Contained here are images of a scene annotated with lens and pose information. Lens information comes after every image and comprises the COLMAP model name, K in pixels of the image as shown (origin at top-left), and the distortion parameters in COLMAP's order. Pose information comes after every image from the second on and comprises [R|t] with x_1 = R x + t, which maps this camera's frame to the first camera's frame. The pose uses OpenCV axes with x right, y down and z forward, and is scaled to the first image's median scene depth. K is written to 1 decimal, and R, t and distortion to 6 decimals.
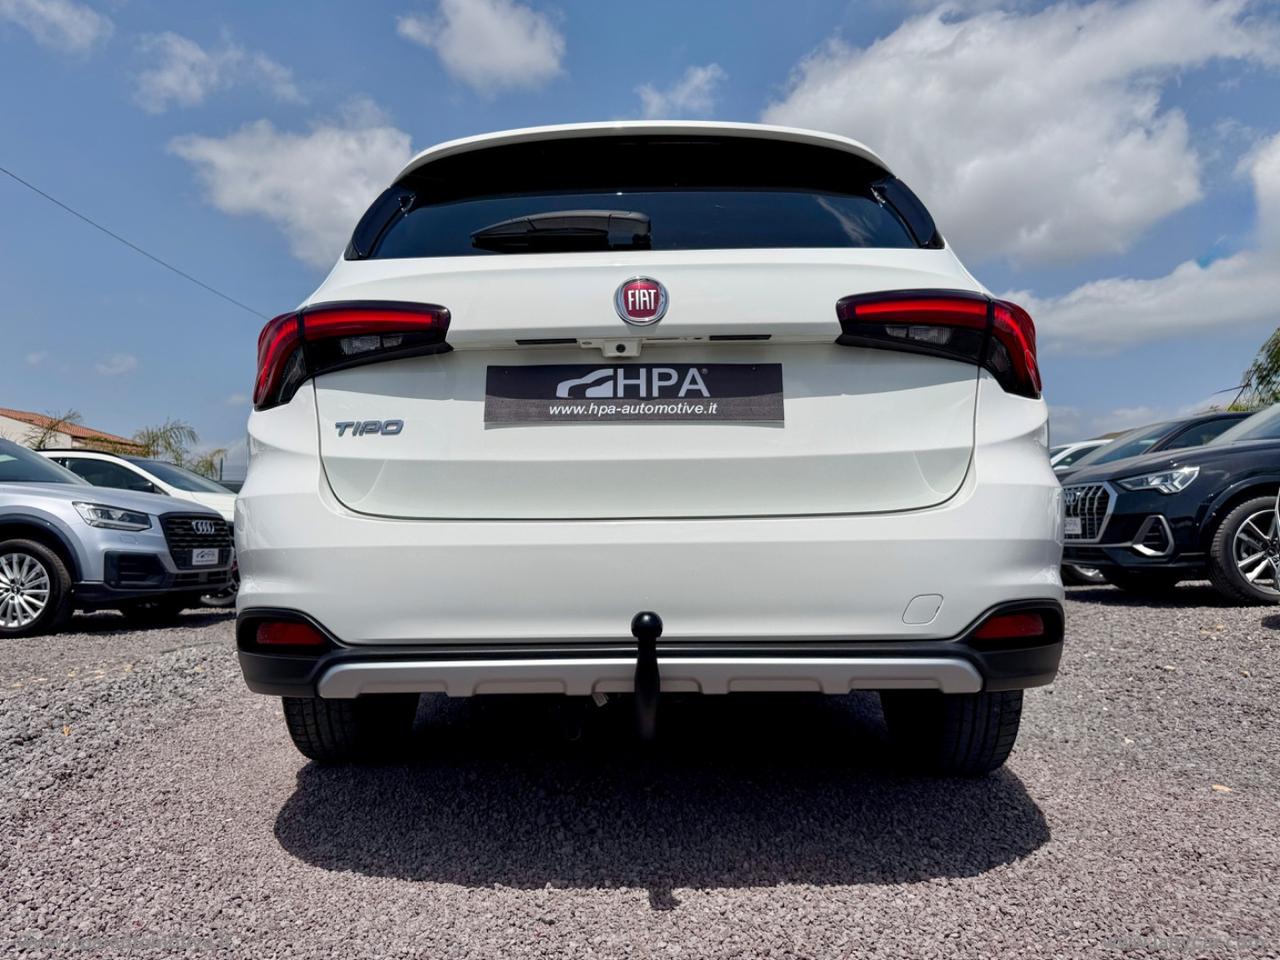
lens RADIAL K [[1002.7, 0, 639.1], [0, 1002.7, 489.4], [0, 0, 1]] dist [-0.006842, -0.001853]
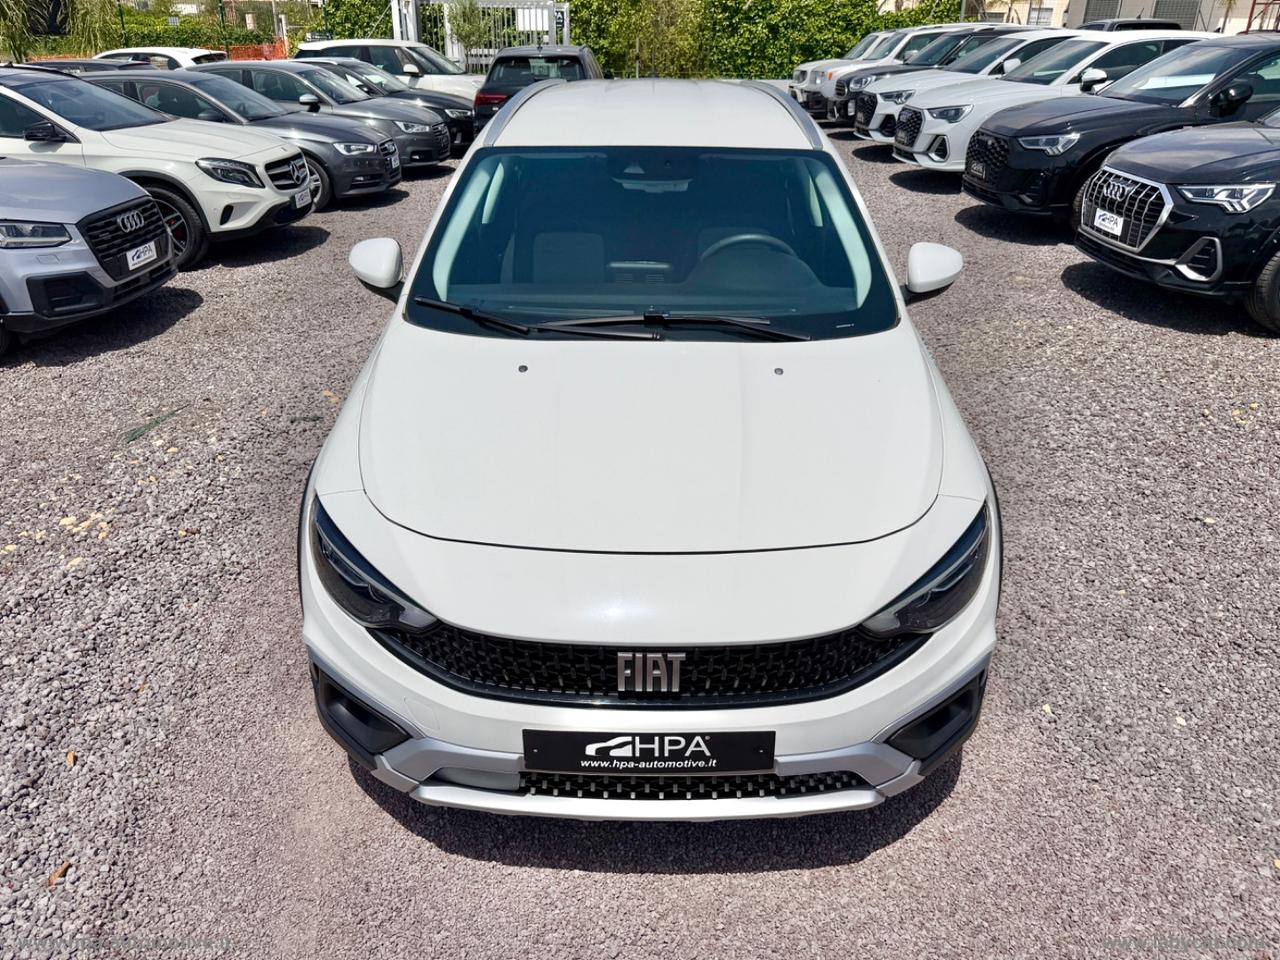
lens RADIAL K [[969.9, 0, 647.7], [0, 969.9, 513.6], [0, 0, 1]] dist [-0.010926, -0.001109]
pose [[0.998747, -0.013432, 0.048208, -0.119023], [-0.012437, 0.866473, 0.499069, -0.598038], [-0.048474, -0.499043, 0.865220, 0.469864]]
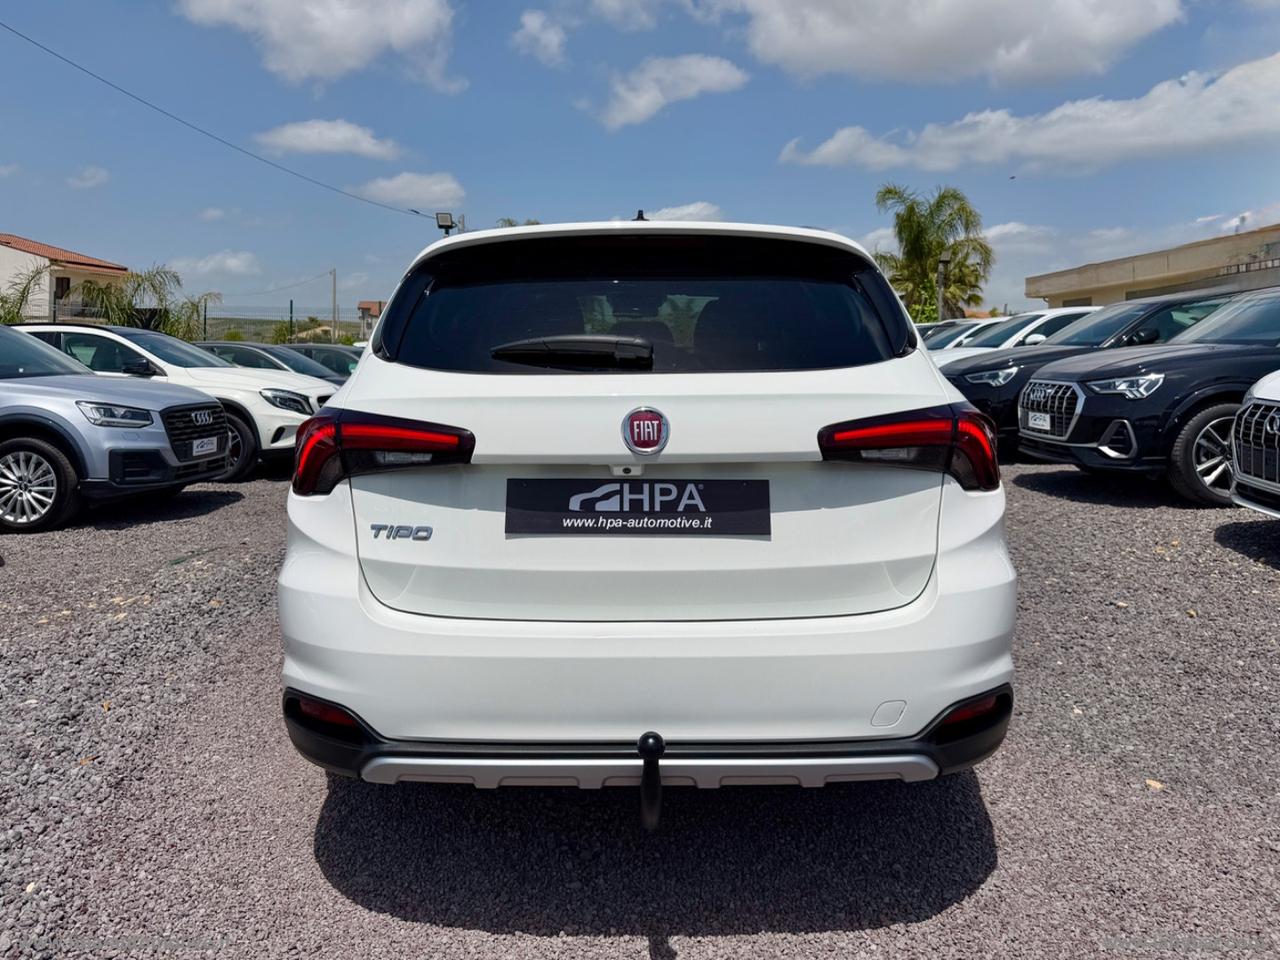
lens RADIAL K [[999.9, 0, 634.2], [0, 999.9, 367.7], [0, 0, 1]] dist [-0.005833, -0.002111]
pose [[0.999885, 0.005326, 0.014199, -0.023241], [-0.006173, 0.998159, 0.060331, -0.283040], [-0.013852, -0.060412, 0.998077, -0.098648]]
